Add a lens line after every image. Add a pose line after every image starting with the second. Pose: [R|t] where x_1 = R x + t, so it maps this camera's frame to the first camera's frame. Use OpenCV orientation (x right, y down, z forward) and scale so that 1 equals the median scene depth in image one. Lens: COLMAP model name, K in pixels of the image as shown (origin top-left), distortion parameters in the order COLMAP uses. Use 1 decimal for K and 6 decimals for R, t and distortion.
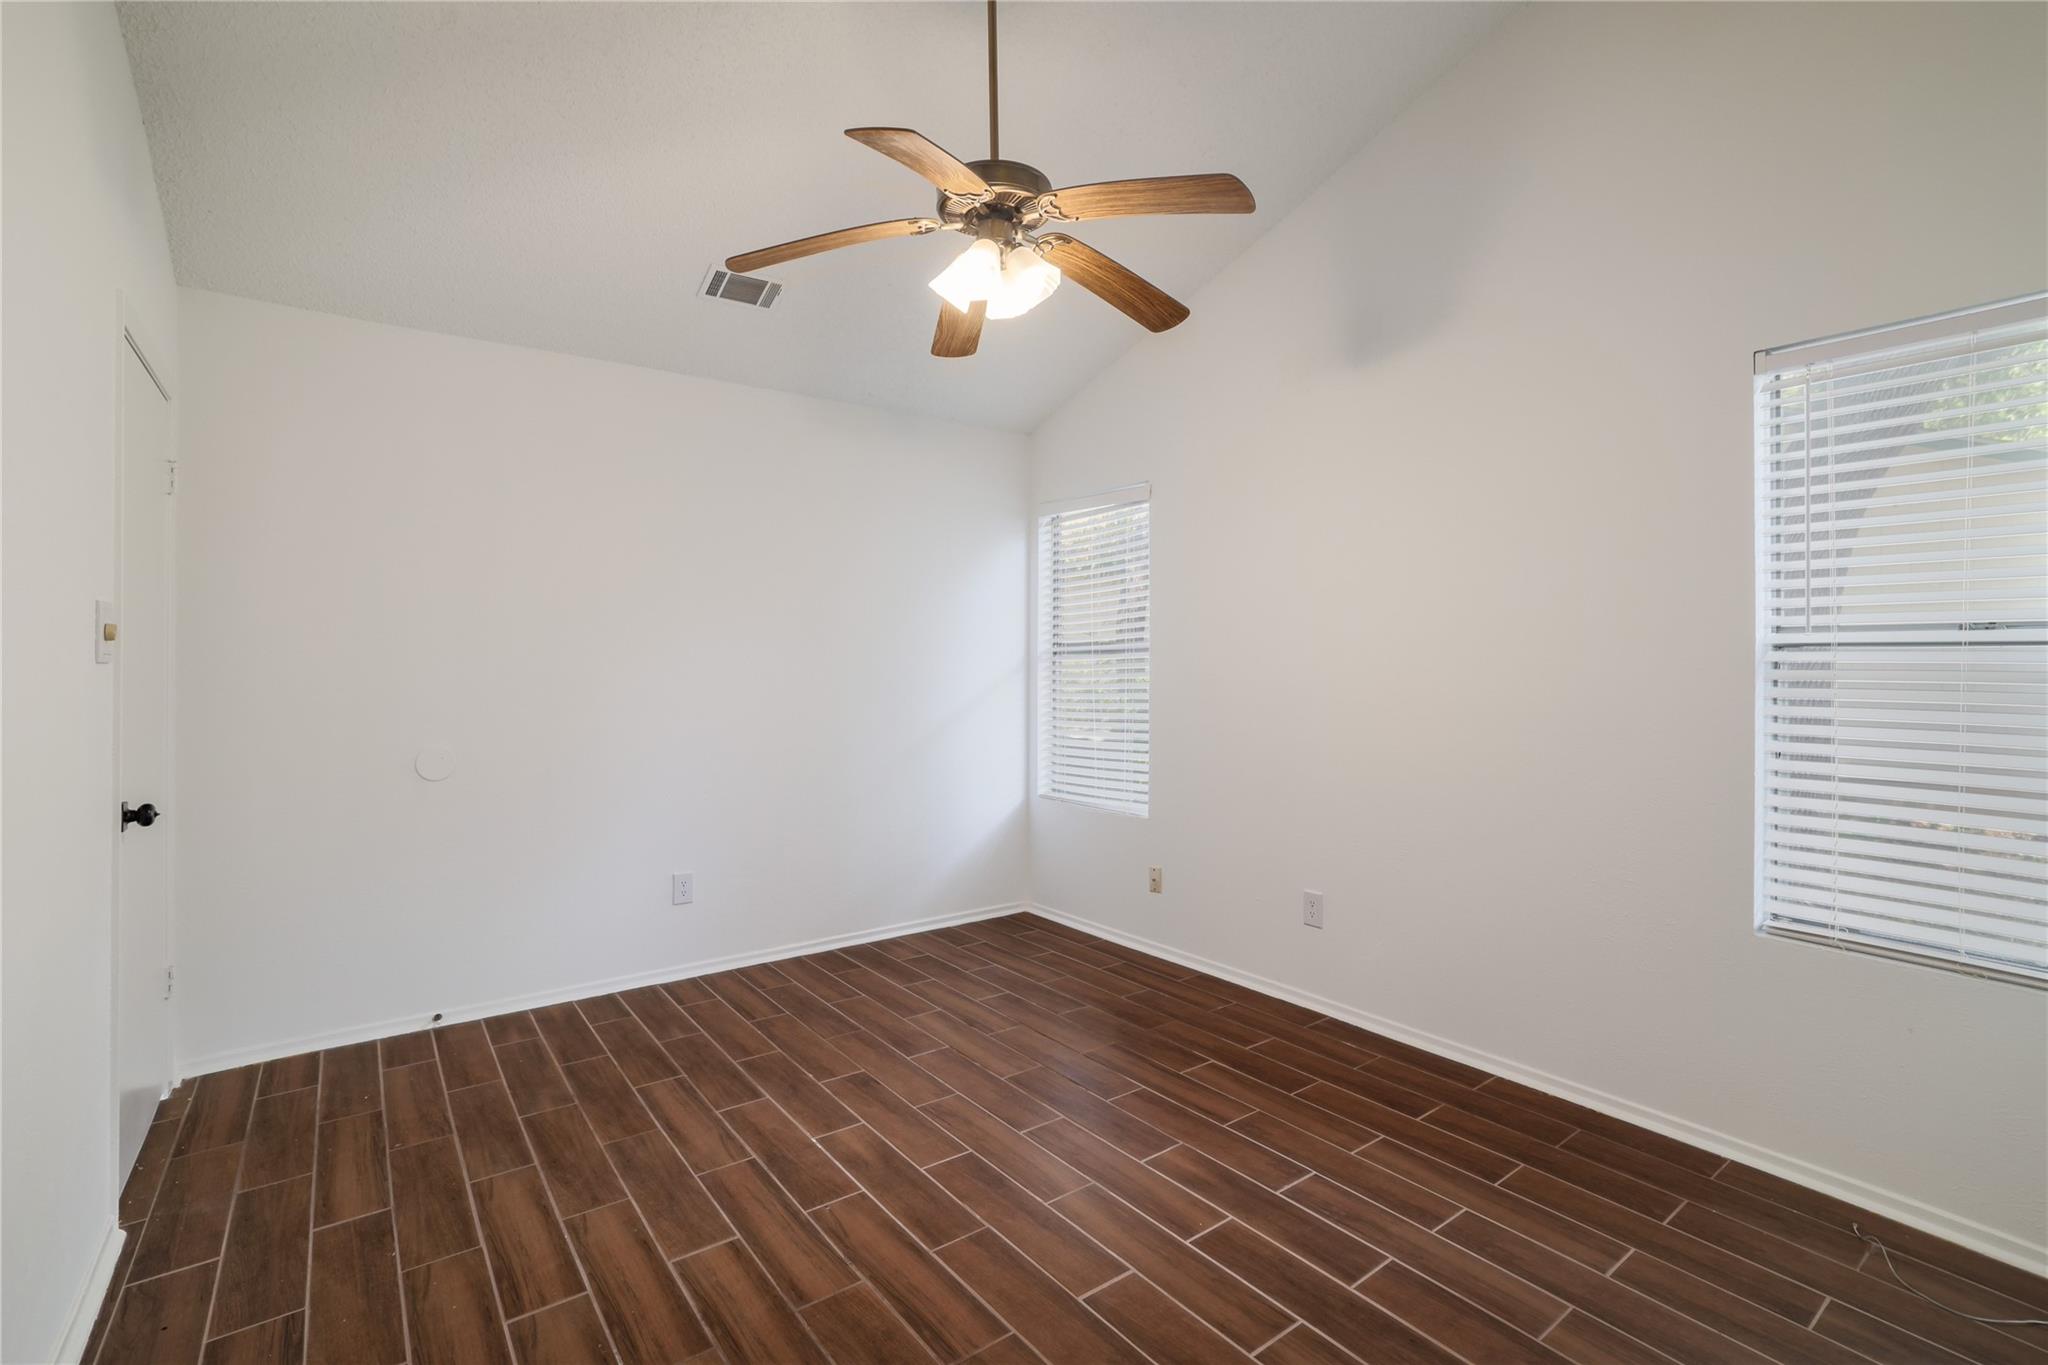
lens RADIAL K [[937.6, 0, 1018.4], [0, 937.6, 662.0], [0, 0, 1]] dist [-0.012267, 0.015049]
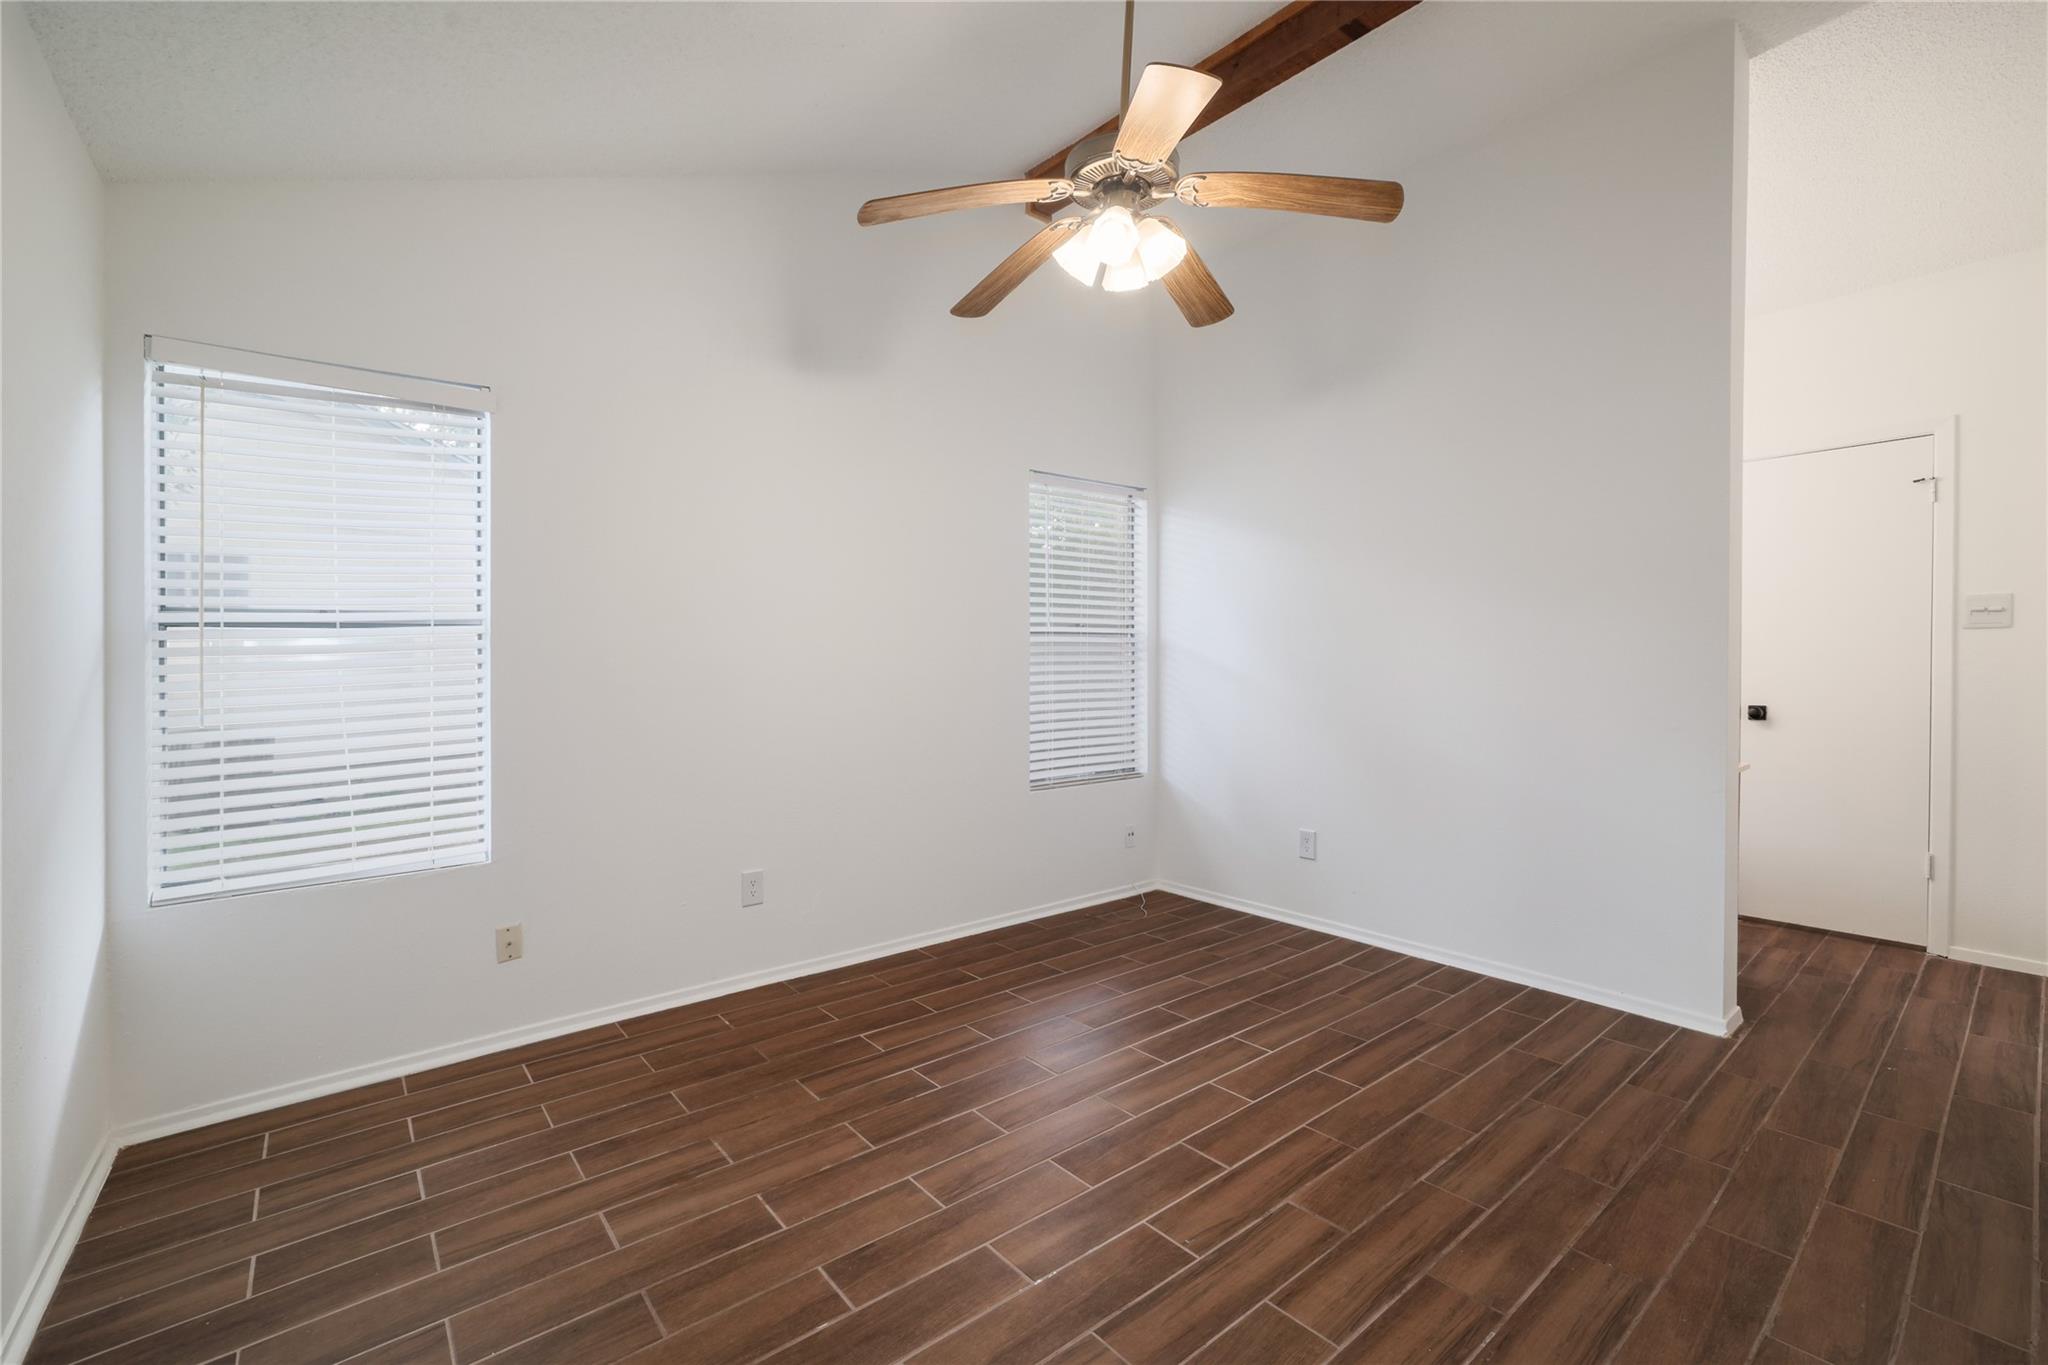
lens RADIAL K [[944.1, 0, 952.9], [0, 944.1, 661.3], [0, 0, 1]] dist [-0.028314, 0.021223]
pose [[-0.033214, 0.001347, 0.999447, -0.857745], [0.005794, 0.999983, -0.001155, 0.025008], [-0.999431, 0.005752, -0.033221, 0.985322]]
